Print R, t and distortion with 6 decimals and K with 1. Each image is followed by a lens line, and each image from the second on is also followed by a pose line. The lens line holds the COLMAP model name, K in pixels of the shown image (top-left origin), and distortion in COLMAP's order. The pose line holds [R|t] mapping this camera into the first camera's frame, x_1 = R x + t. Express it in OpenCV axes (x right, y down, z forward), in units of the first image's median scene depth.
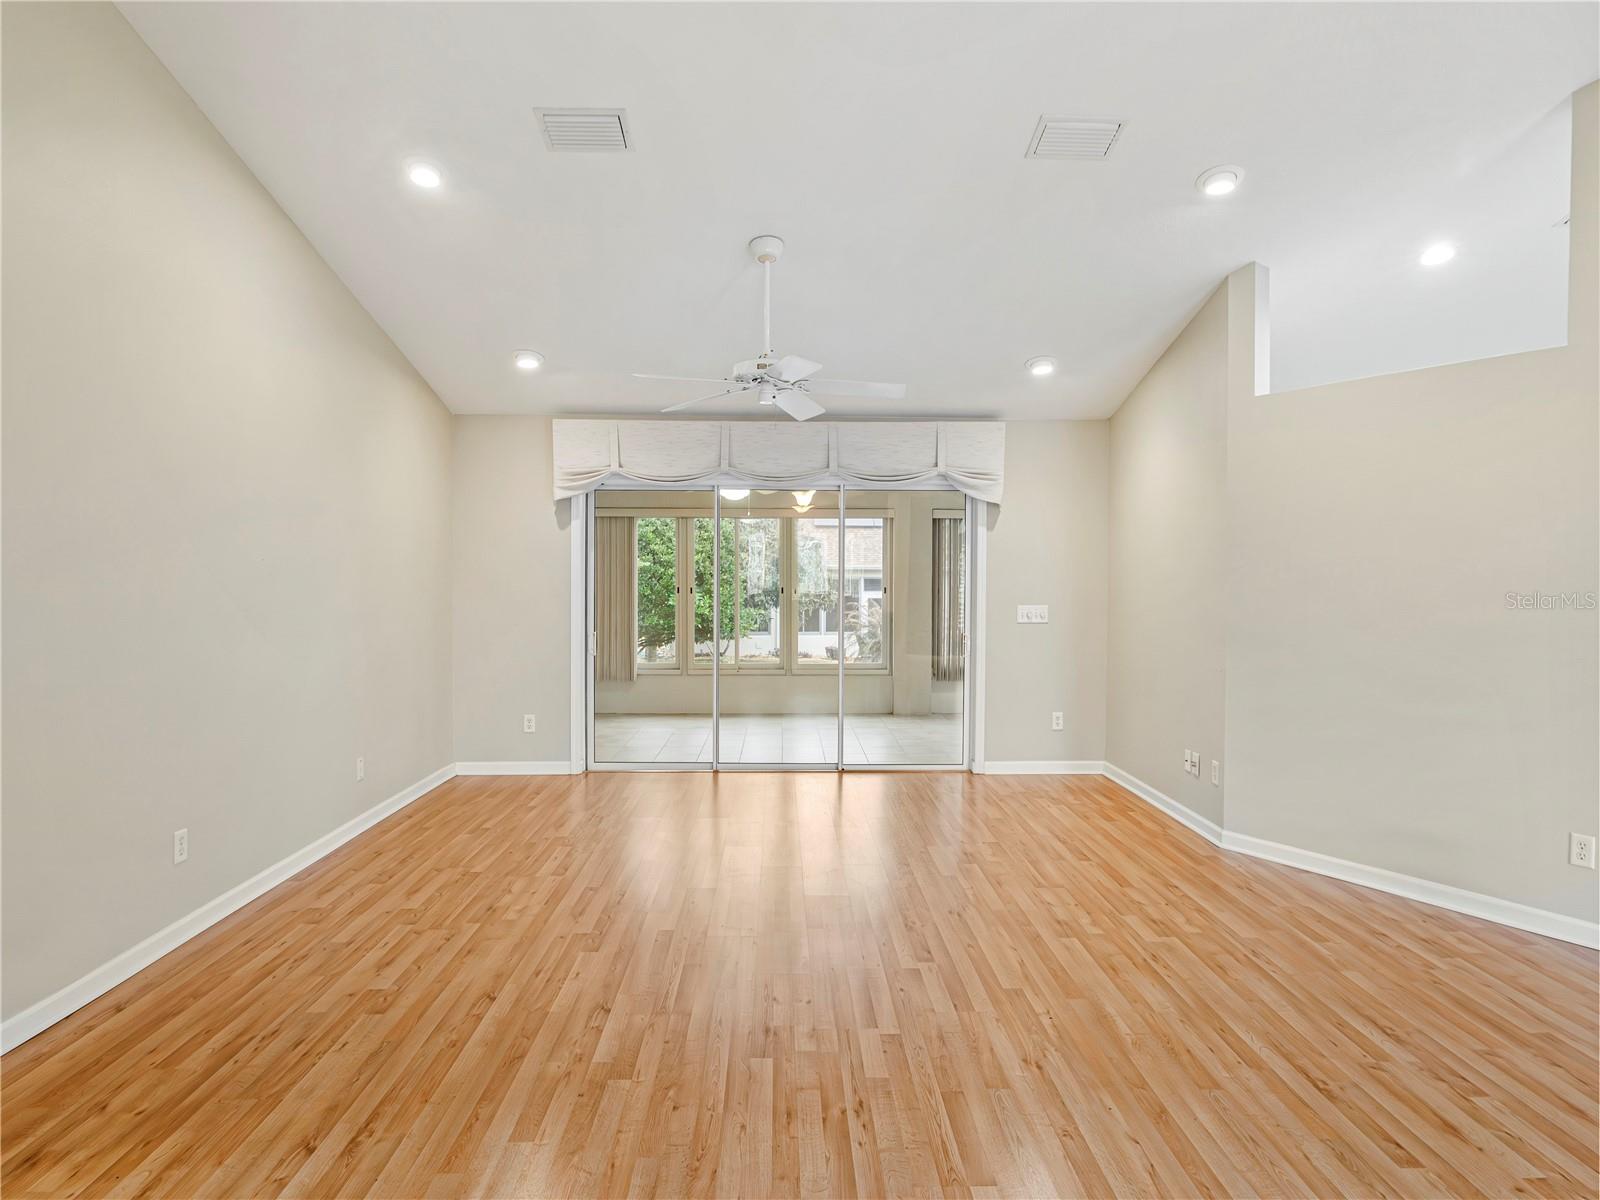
lens RADIAL K [[932.5, 0, 800.6], [0, 932.5, 594.4], [0, 0, 1]] dist [-0.042144, 0.004673]
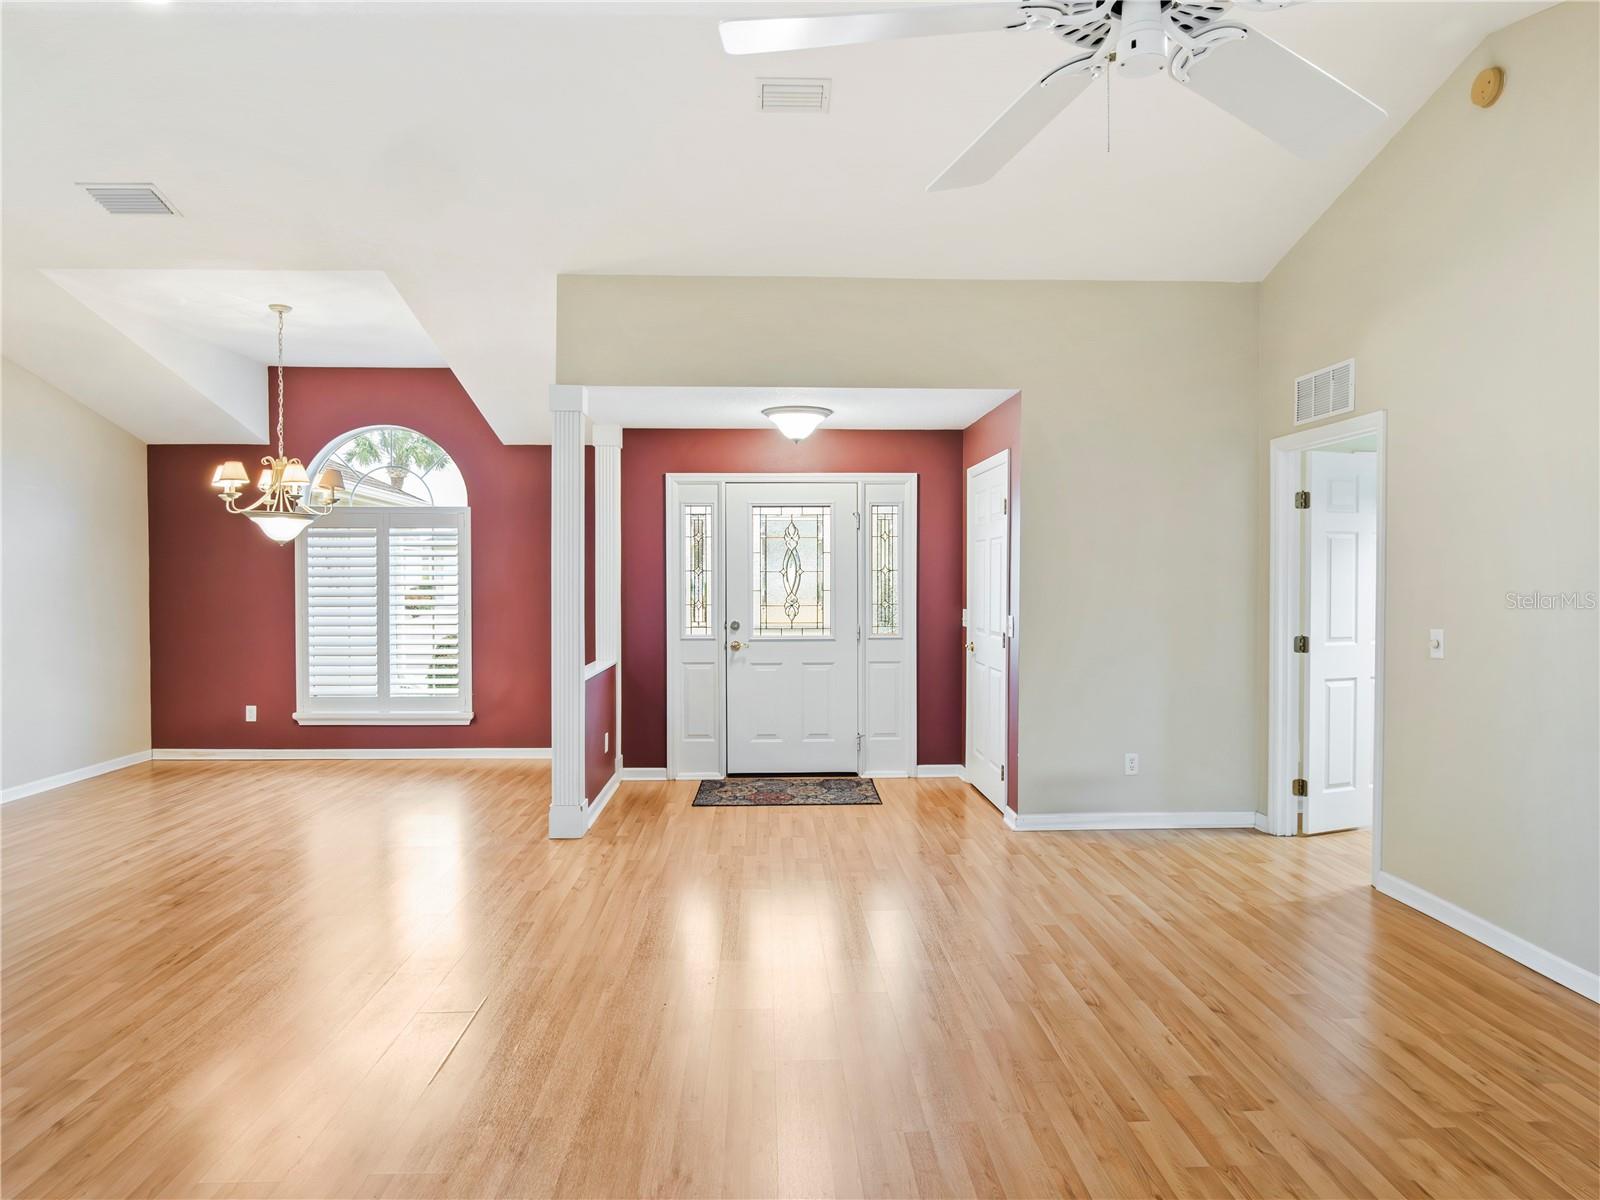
lens RADIAL K [[932.5, 0, 801.0], [0, 932.5, 591.5], [0, 0, 1]] dist [-0.042144, 0.004673]
pose [[-0.999833, -0.002620, -0.018074, 0.133721], [-0.003254, 0.999375, 0.035189, -0.047100], [0.017970, 0.035242, -0.999217, 1.995779]]
